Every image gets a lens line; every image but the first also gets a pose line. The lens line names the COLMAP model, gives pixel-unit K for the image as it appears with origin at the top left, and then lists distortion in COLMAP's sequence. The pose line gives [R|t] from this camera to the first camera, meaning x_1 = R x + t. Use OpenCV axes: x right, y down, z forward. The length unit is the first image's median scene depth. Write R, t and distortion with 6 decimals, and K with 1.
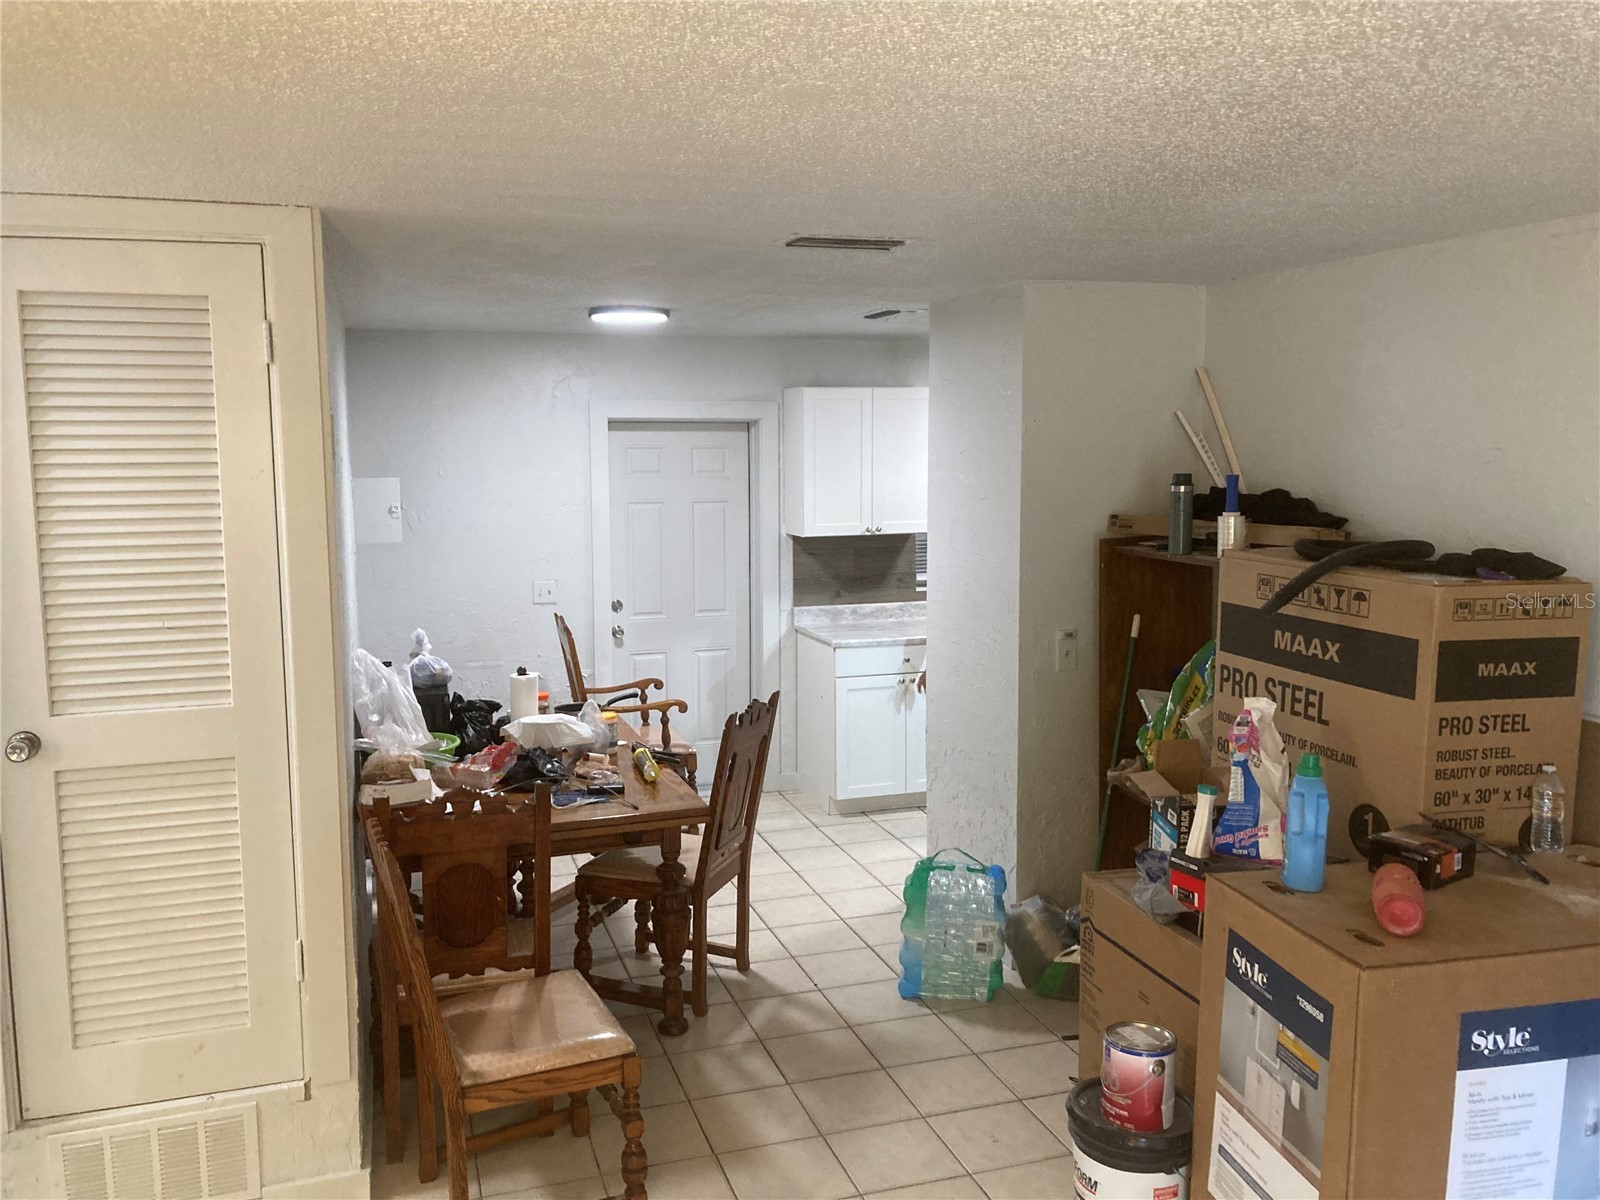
lens RADIAL K [[1313.5, 0, 779.0], [0, 1313.5, 599.6], [0, 0, 1]] dist [0.050234, -0.006487]
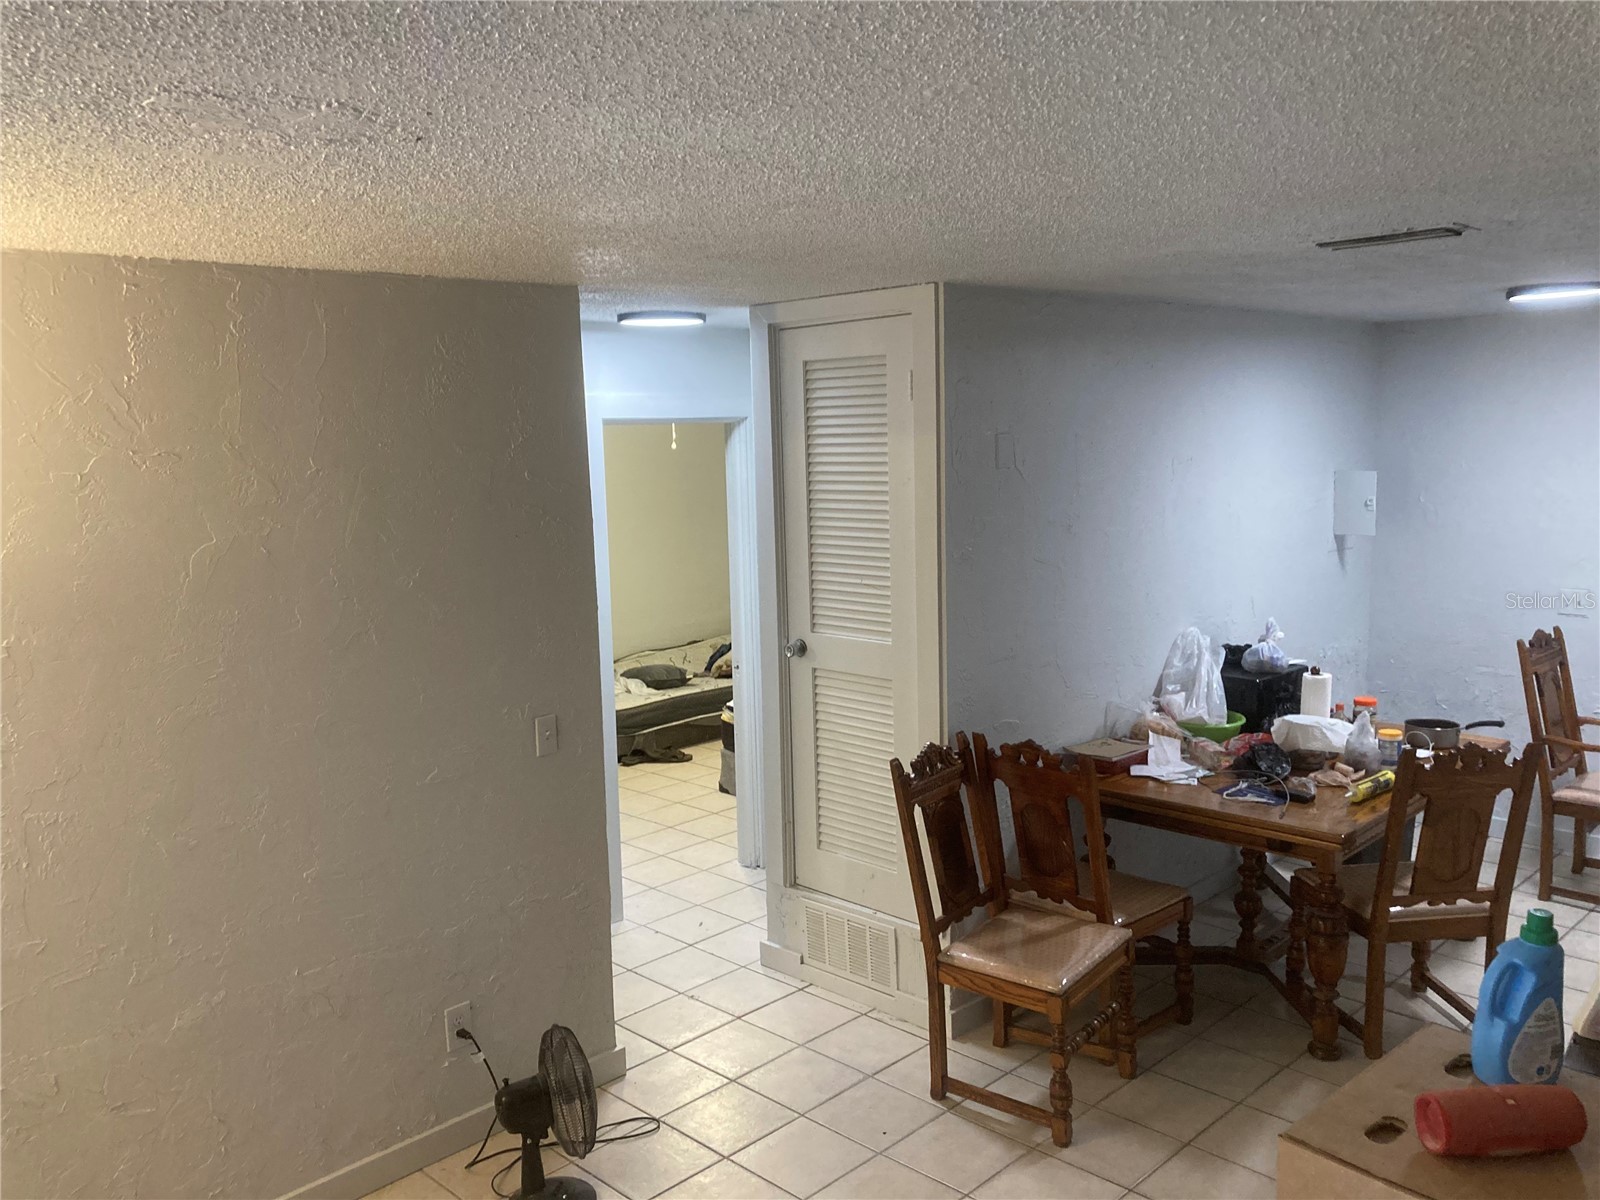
lens RADIAL K [[1313.5, 0, 779.0], [0, 1313.5, 599.6], [0, 0, 1]] dist [0.050234, -0.006487]
pose [[0.460828, 0.114382, -0.880087, 0.733549], [-0.087403, 0.992688, 0.083250, -0.070512], [0.883175, 0.038559, 0.467456, 0.232190]]
